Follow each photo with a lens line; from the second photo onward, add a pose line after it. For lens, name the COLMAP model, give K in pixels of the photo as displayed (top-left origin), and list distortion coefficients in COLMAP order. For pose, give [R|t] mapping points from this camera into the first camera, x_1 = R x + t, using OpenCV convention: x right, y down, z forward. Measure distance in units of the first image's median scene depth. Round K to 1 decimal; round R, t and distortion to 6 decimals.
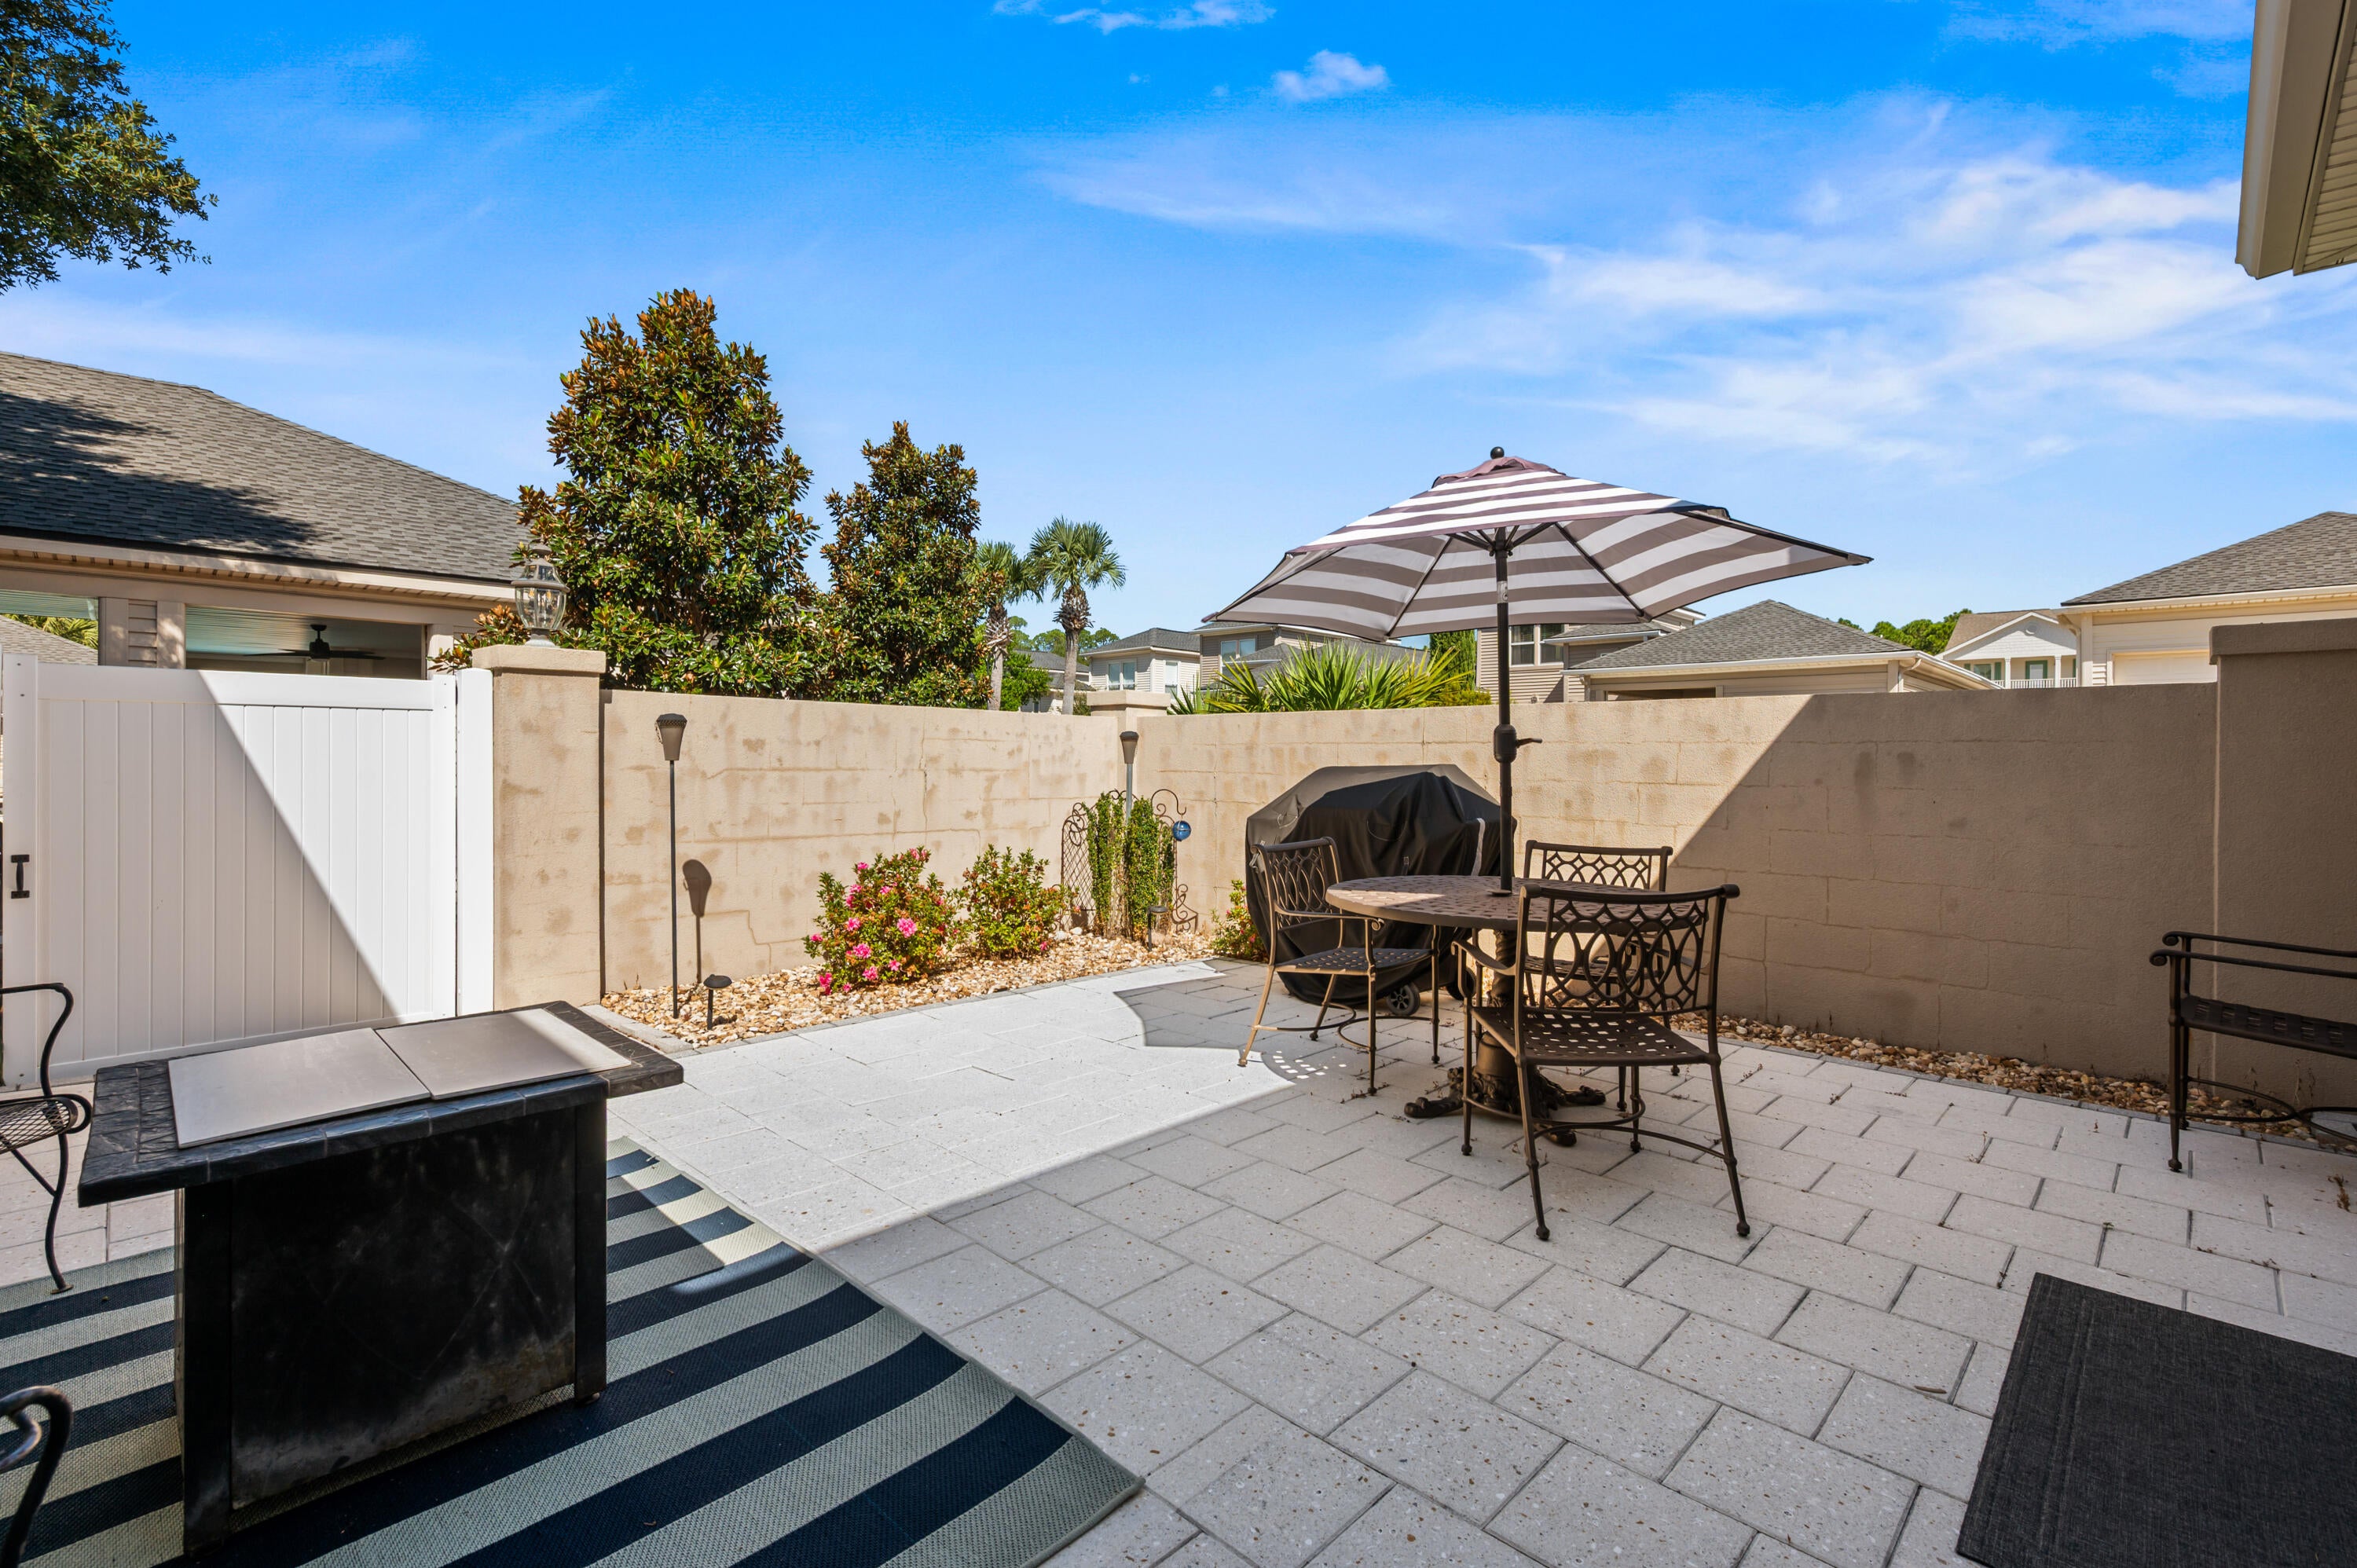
lens RADIAL K [[1038.8, 0, 1184.7], [0, 1038.8, 767.0], [0, 0, 1]] dist [-0.002247, -0.000162]
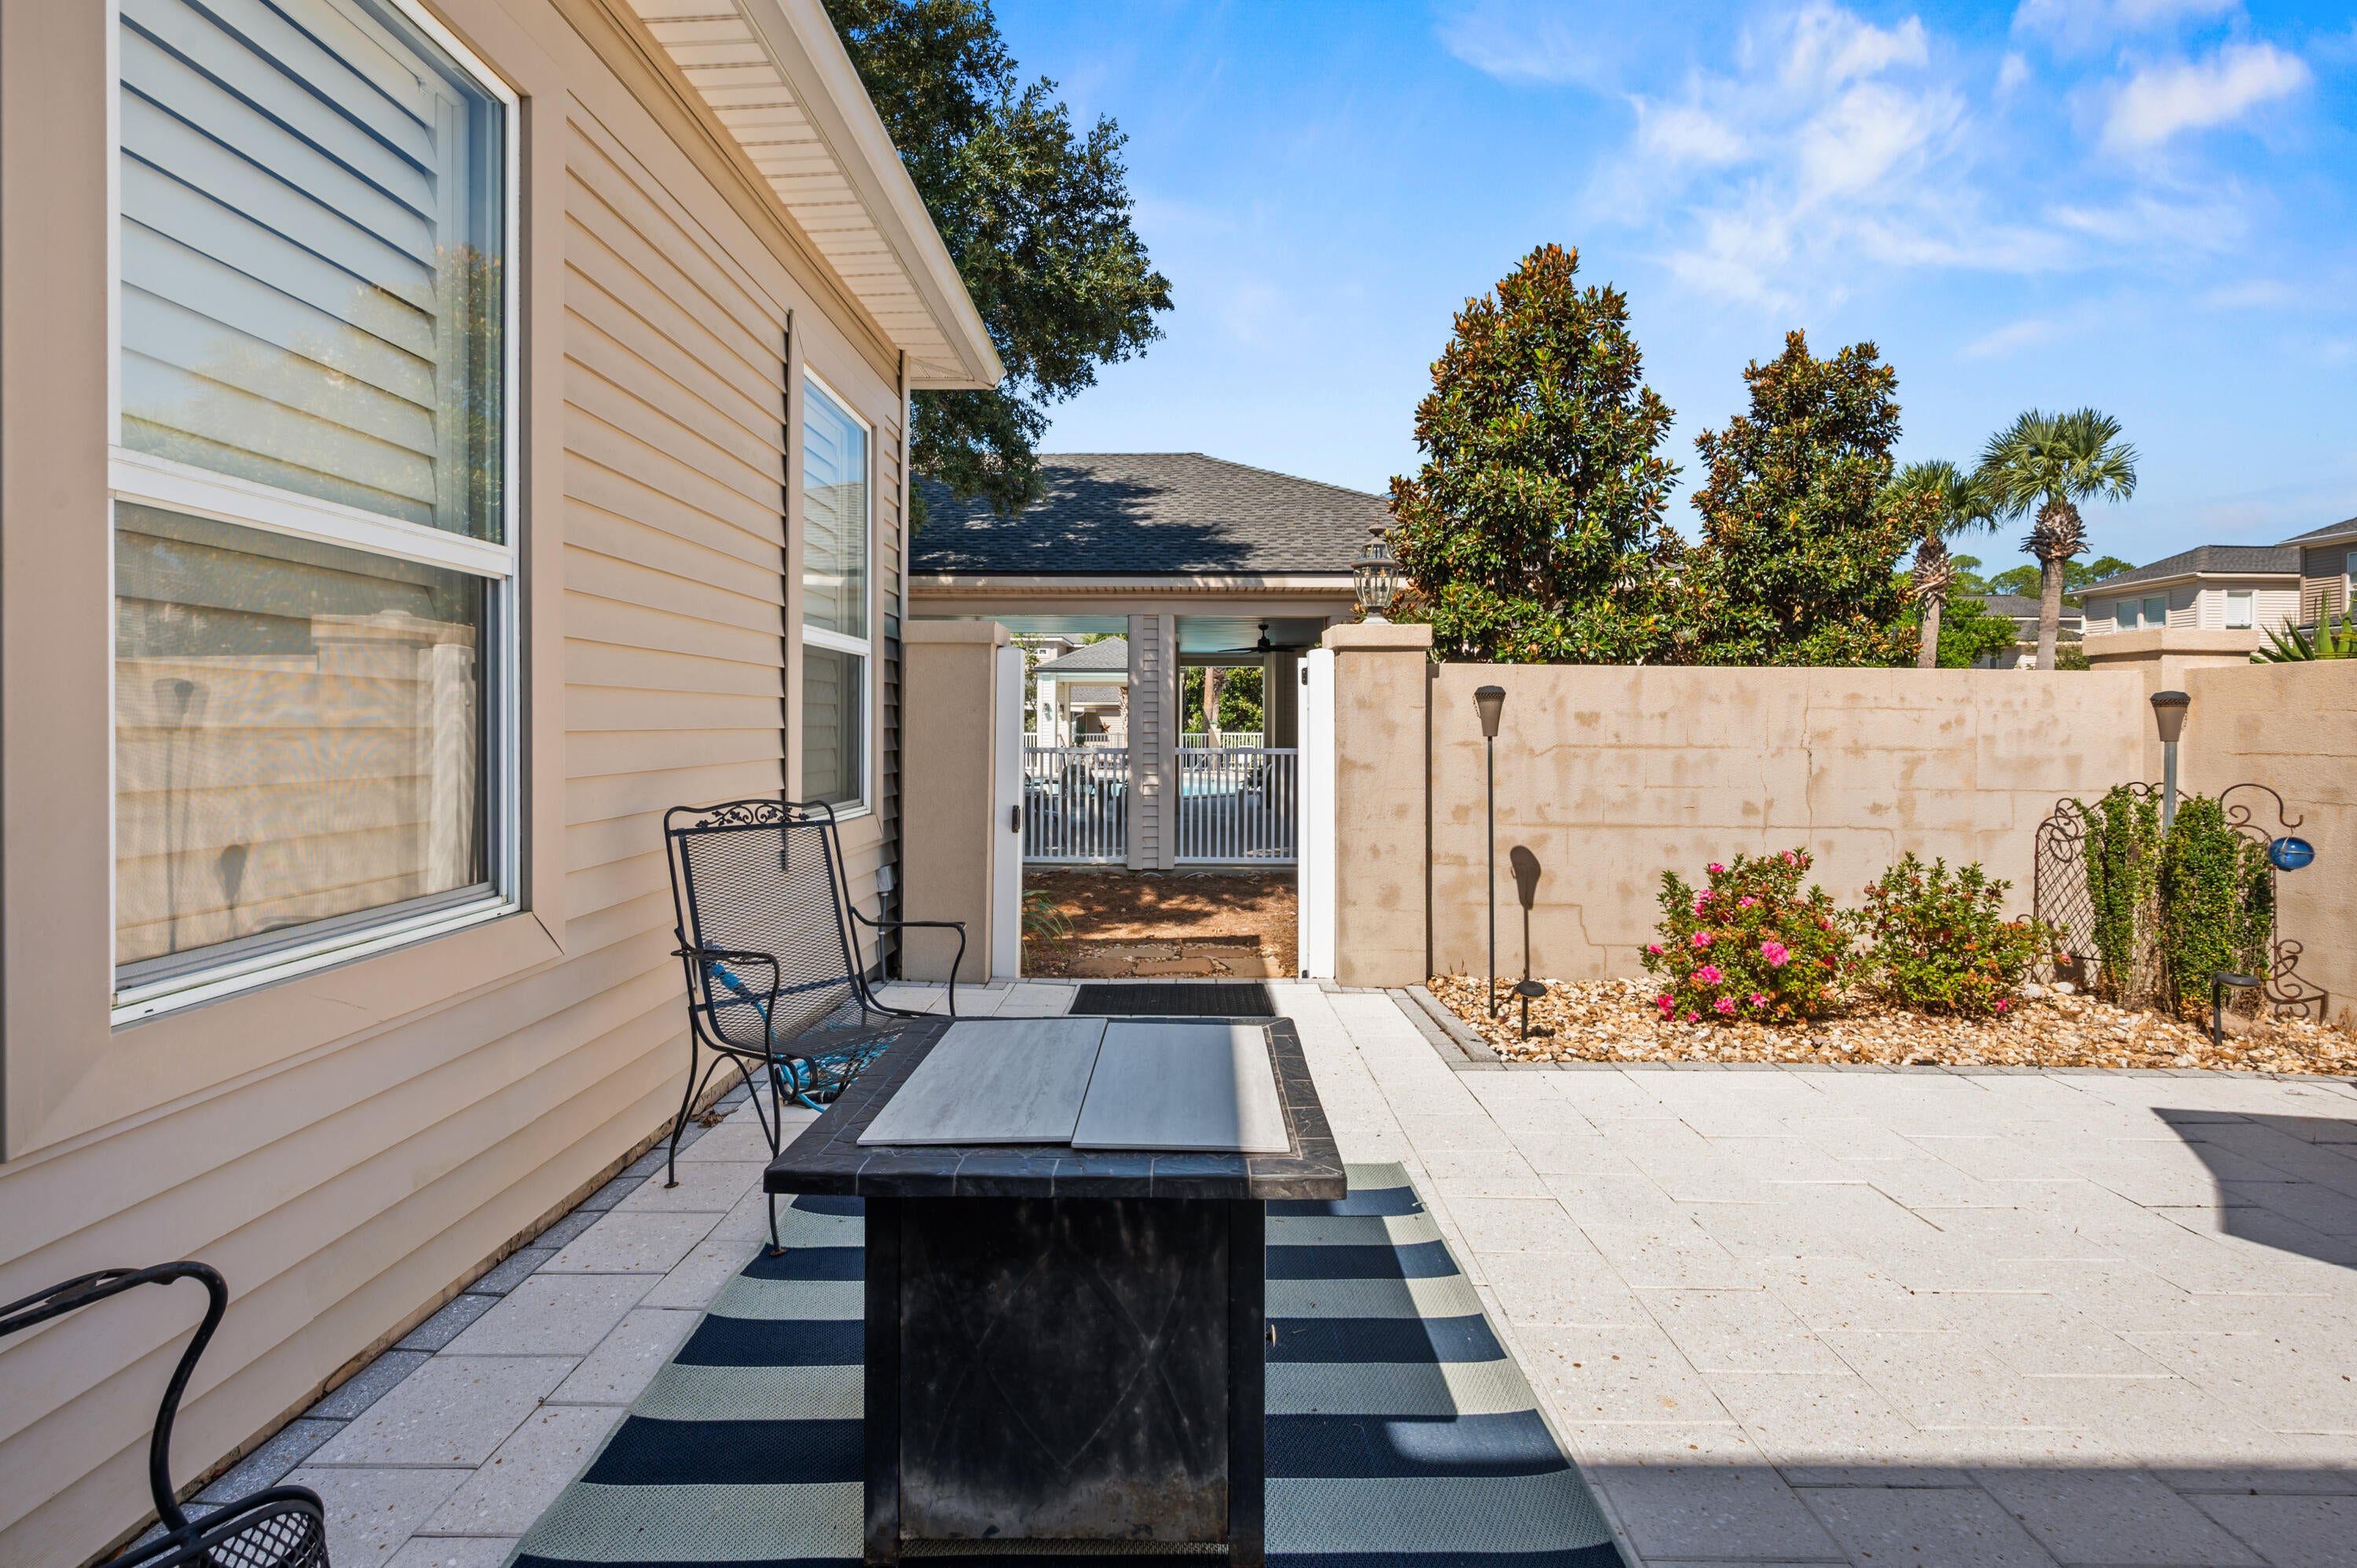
lens RADIAL K [[1038.8, 0, 1178.9], [0, 1038.8, 734.7], [0, 0, 1]] dist [-0.002247, -0.000162]
pose [[0.691285, 0.000292, -0.722582, -0.017041], [-0.004439, 0.999983, -0.003842, -0.002542], [0.722569, 0.005864, 0.691274, 0.138545]]
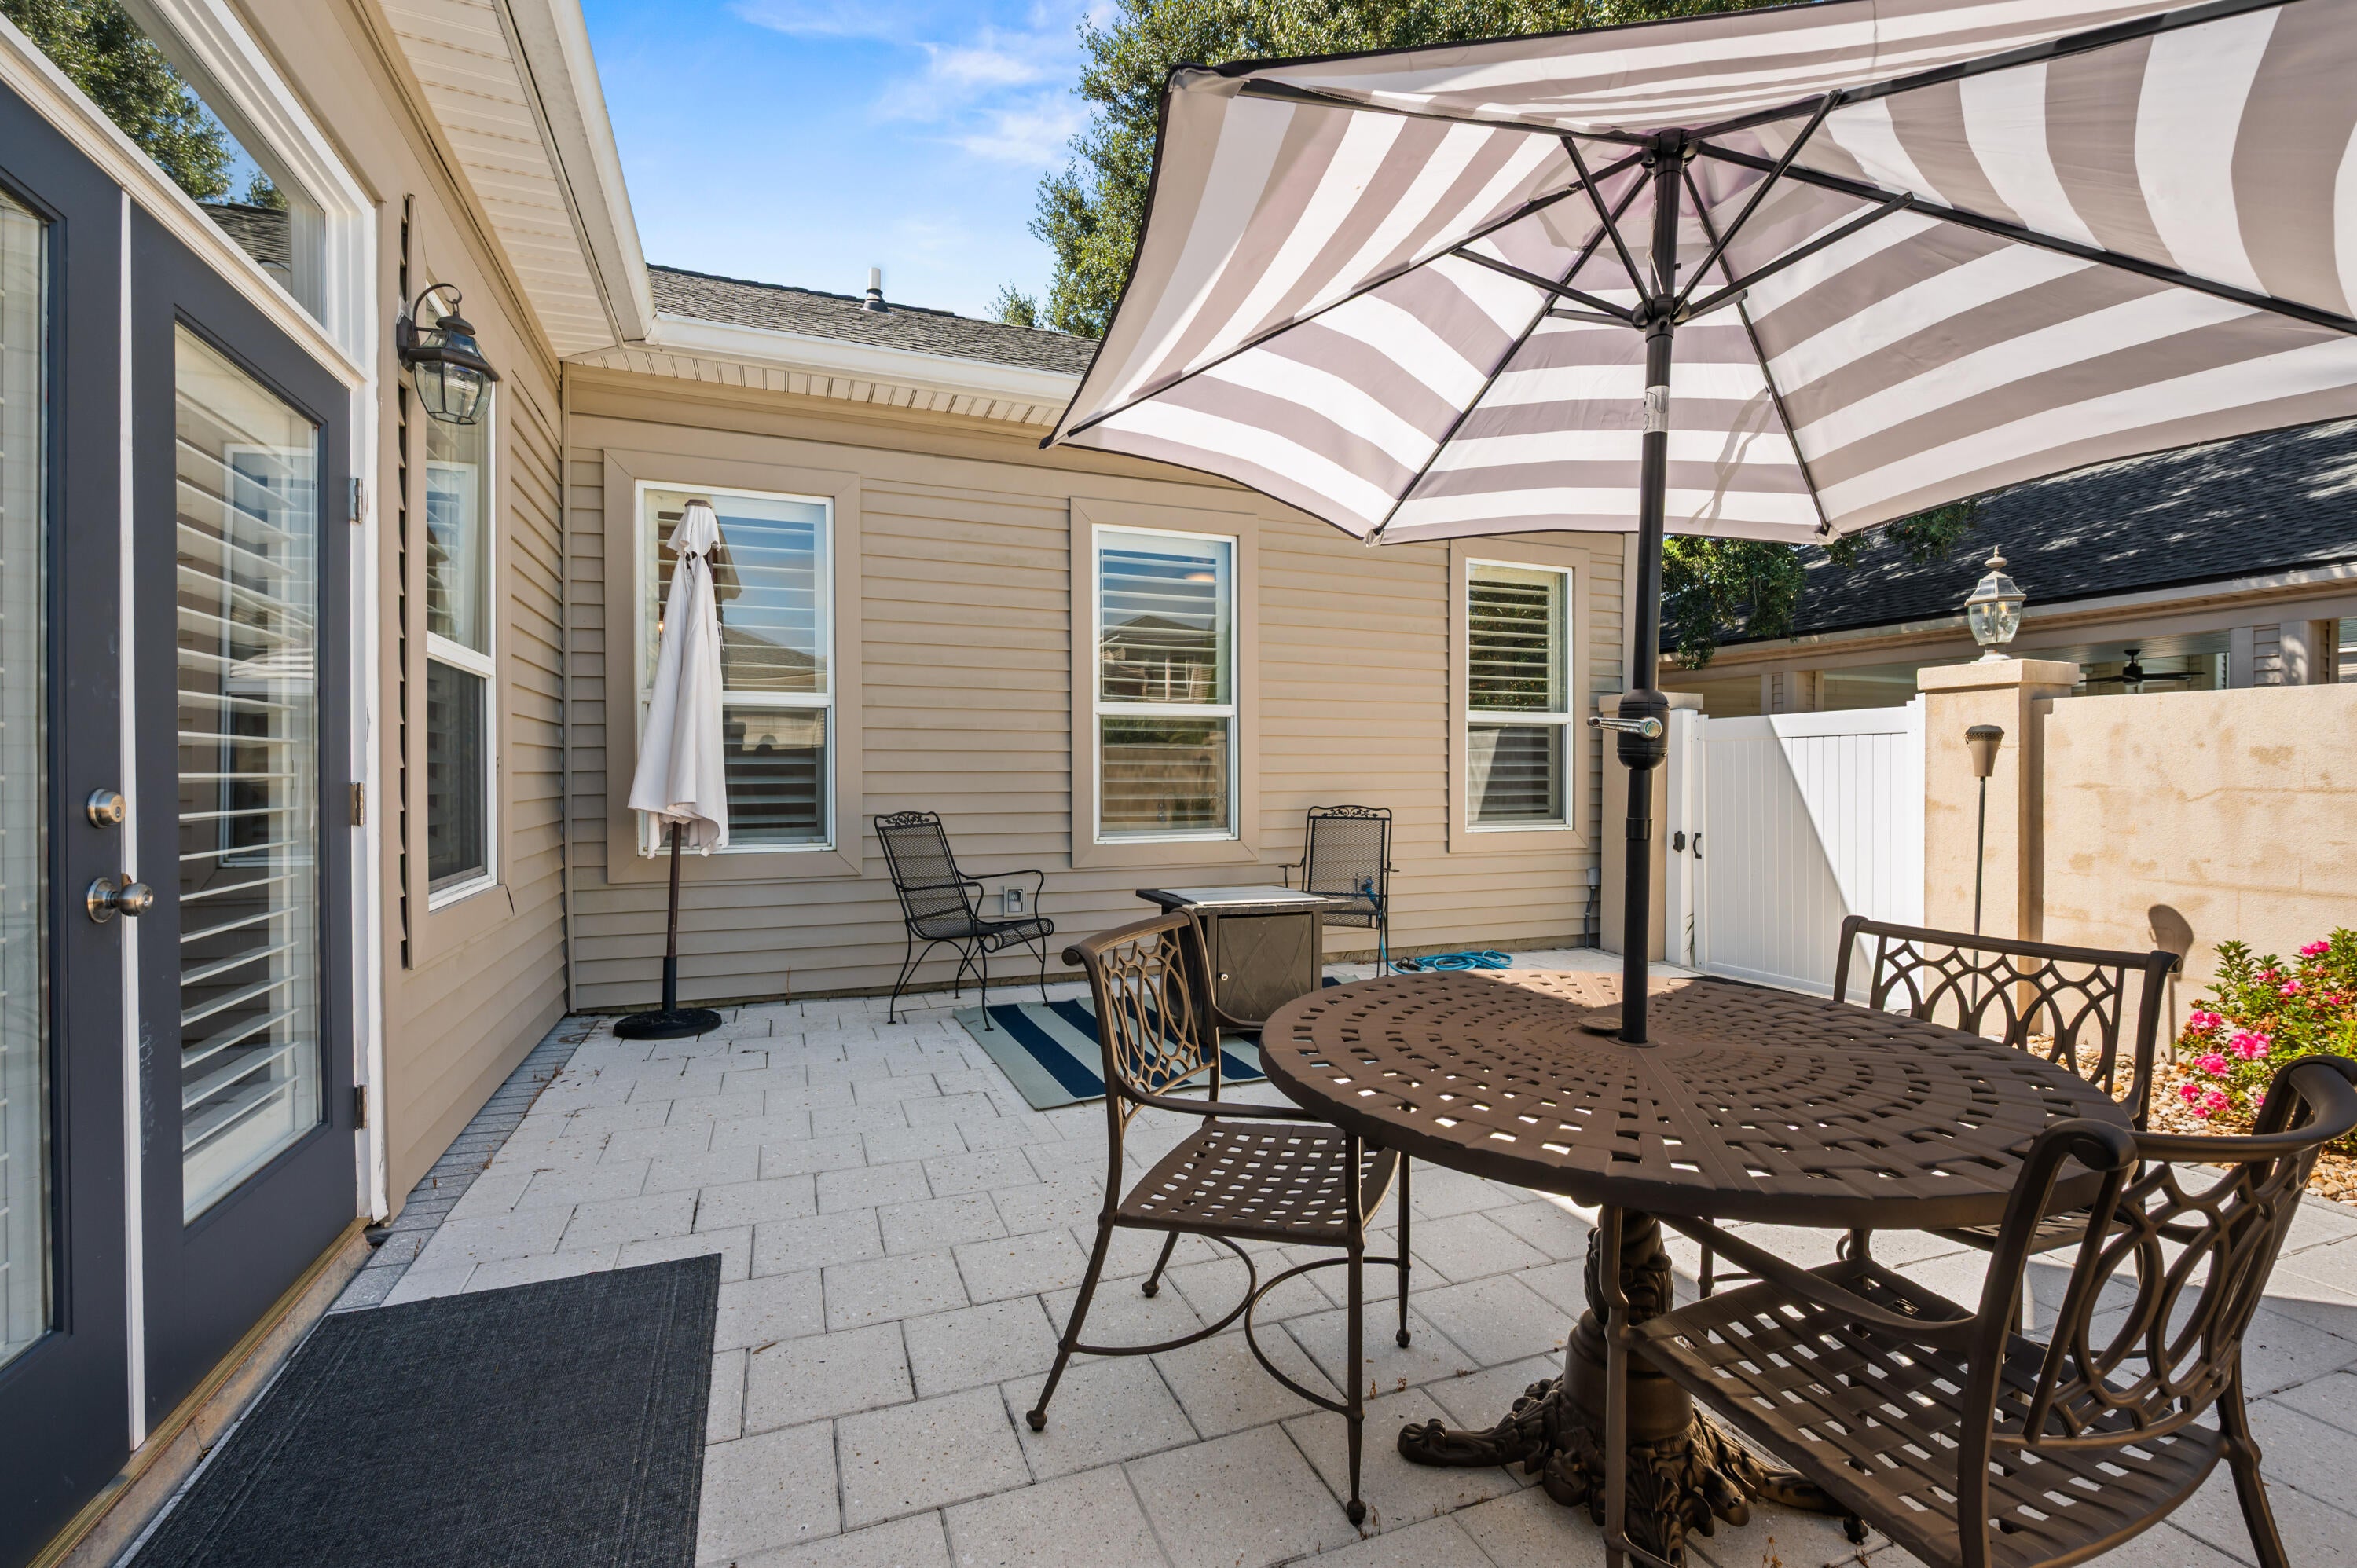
lens RADIAL K [[1038.8, 0, 1187.6], [0, 1038.8, 785.1], [0, 0, 1]] dist [-0.002247, -0.000162]
pose [[-0.408824, 0.002926, -0.912609, 0.511072], [-0.009785, 0.999923, 0.007589, 0.000861], [0.912561, 0.012032, -0.408764, 0.615724]]
